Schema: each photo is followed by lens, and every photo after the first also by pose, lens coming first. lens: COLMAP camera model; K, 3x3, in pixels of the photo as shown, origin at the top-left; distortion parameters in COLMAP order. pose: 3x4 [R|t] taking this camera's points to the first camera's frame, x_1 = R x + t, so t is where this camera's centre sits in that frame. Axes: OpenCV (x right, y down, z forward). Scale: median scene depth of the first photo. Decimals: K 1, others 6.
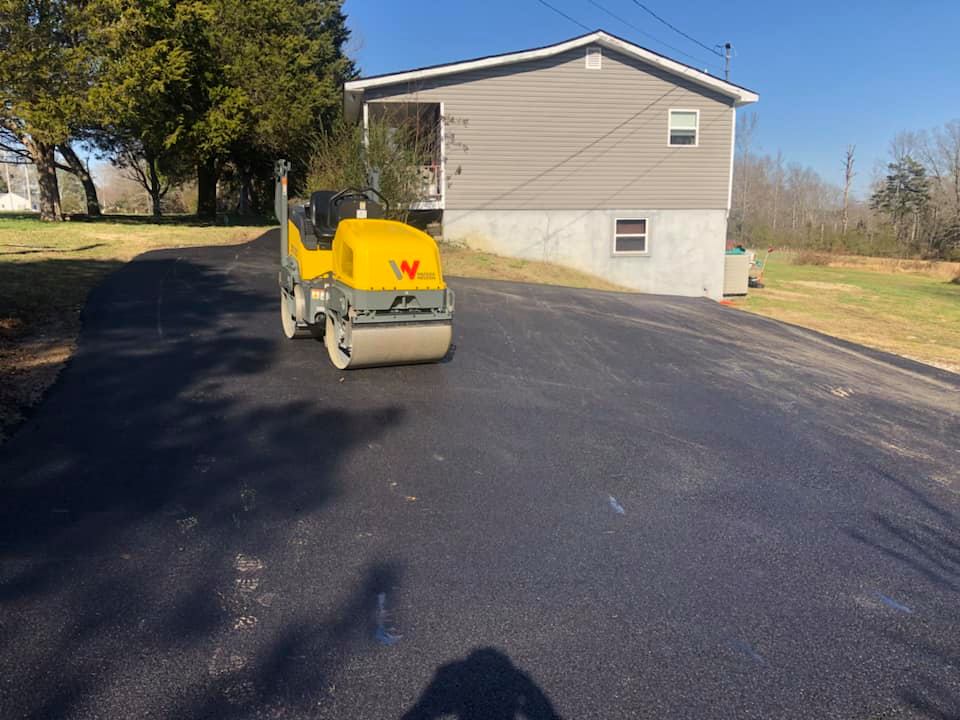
lens RADIAL K [[748.8, 0, 480.0], [0, 748.8, 360.0], [0, 0, 1]] dist [0.003525, 0.003303]
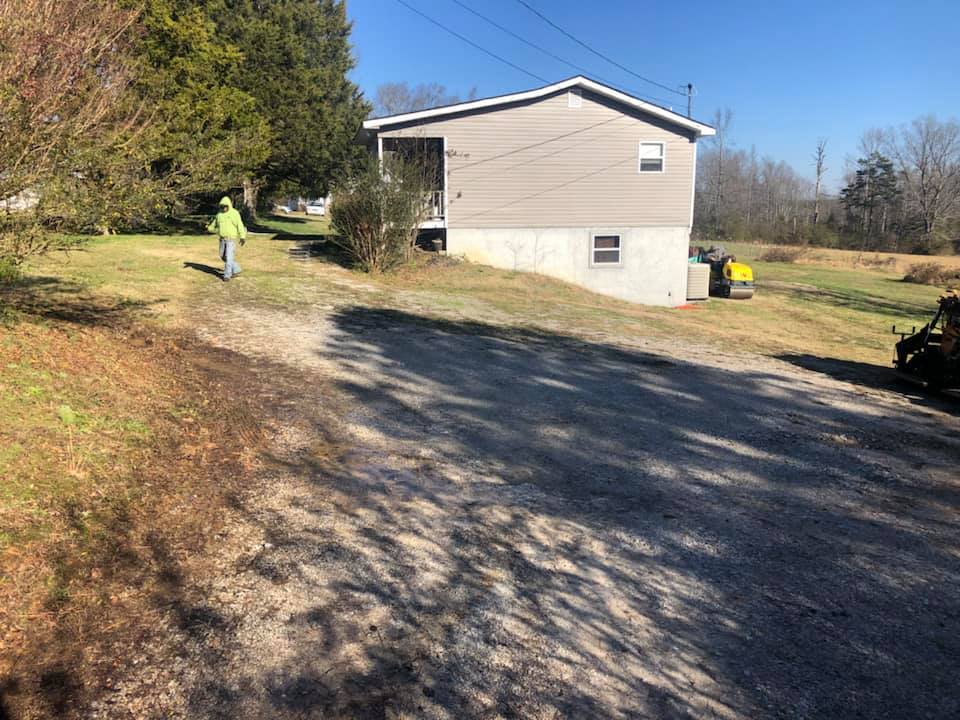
lens RADIAL K [[748.8, 0, 480.0], [0, 748.8, 360.0], [0, 0, 1]] dist [0.003525, 0.003303]
pose [[0.999615, -0.002714, 0.027606, -0.027027], [0.002325, 0.999898, 0.014098, -0.011420], [-0.027641, -0.014029, 0.999519, -0.153599]]
